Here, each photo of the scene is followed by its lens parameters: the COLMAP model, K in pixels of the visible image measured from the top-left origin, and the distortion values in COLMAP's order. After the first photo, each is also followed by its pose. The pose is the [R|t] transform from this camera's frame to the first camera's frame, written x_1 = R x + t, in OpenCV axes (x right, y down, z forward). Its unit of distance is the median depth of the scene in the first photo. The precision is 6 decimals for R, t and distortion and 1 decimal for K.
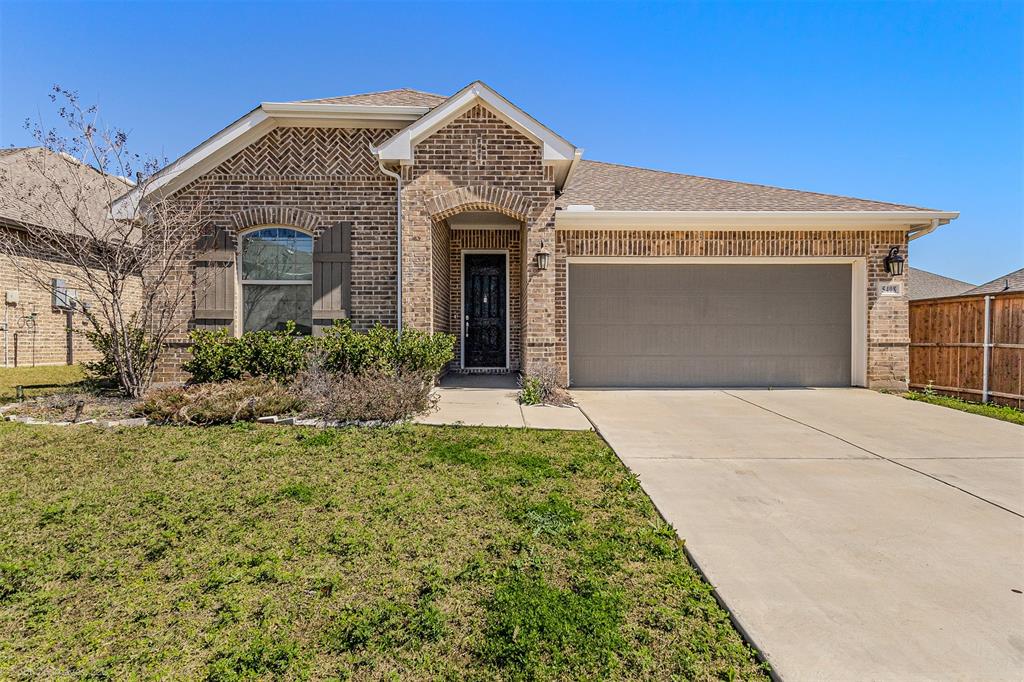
lens RADIAL K [[481.8, 0, 514.0], [0, 481.8, 339.2], [0, 0, 1]] dist [0.003994, -0.000010]
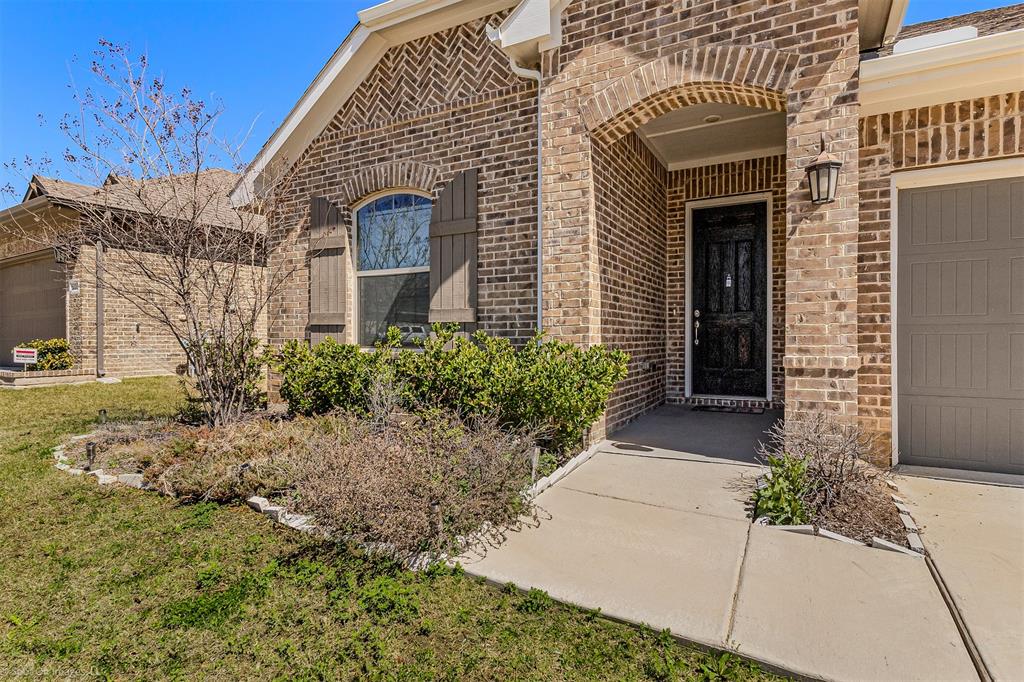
lens RADIAL K [[531.0, 0, 518.7], [0, 531.0, 343.6], [0, 0, 1]] dist [0.004635, -0.003065]
pose [[0.869582, 0.003792, -0.493775, 0.054426], [0.003420, 0.999900, 0.013702, -0.022693], [0.493777, -0.013604, 0.869482, 0.416643]]
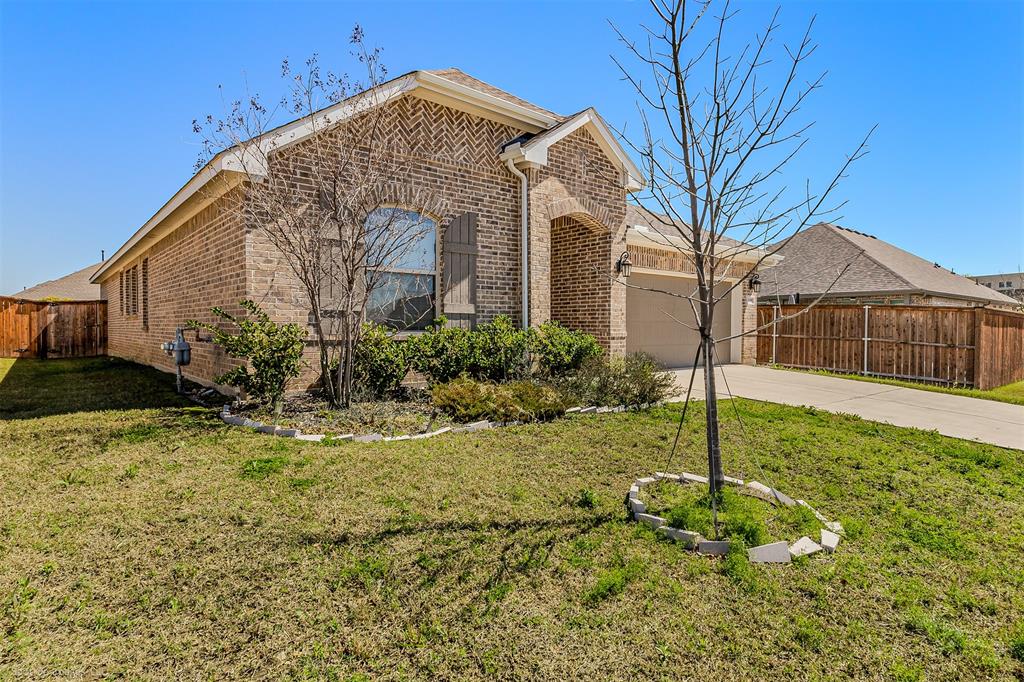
lens RADIAL K [[551.2, 0, 517.3], [0, 551.2, 338.6], [0, 0, 1]] dist [-0.001075, 0.000000]
pose [[0.779629, -0.010606, 0.626152, -0.969158], [-0.005188, 0.999713, 0.023393, -0.018022], [-0.626221, -0.021486, 0.779350, 0.079169]]
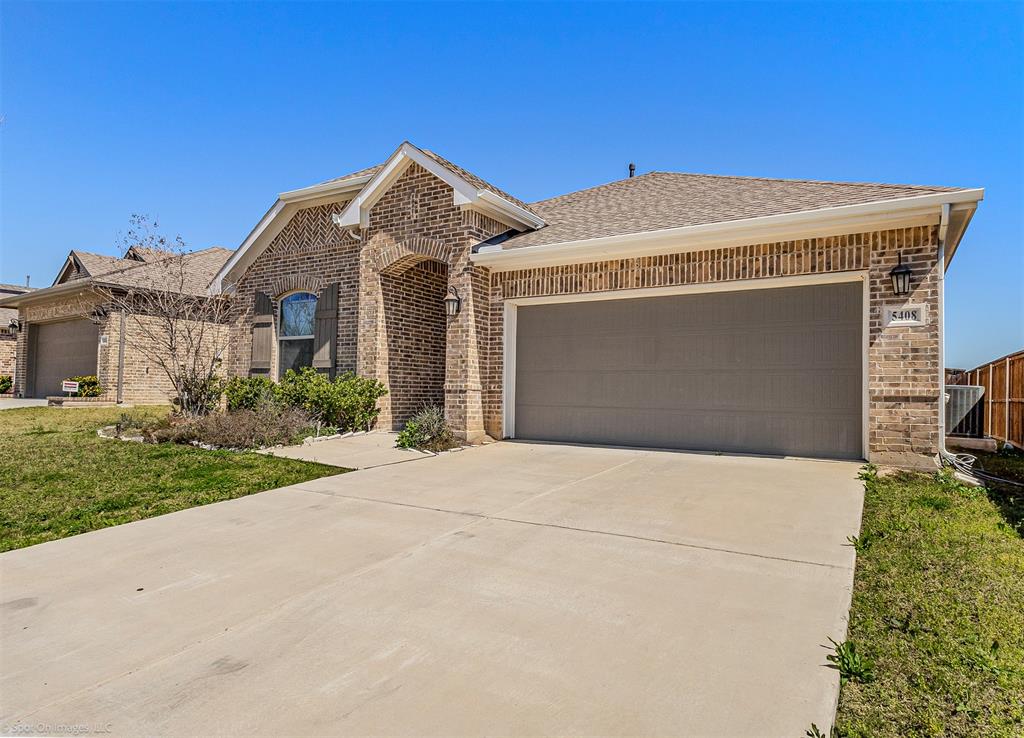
lens RADIAL K [[568.7, 0, 561.2], [0, 568.7, 373.2], [0, 0, 1]] dist [-0.001546, 0.000701]
pose [[0.871905, -0.004392, -0.489656, 0.780965], [-0.013828, 0.999340, -0.033586, 0.009354], [0.489480, 0.036055, 0.871269, 0.091200]]
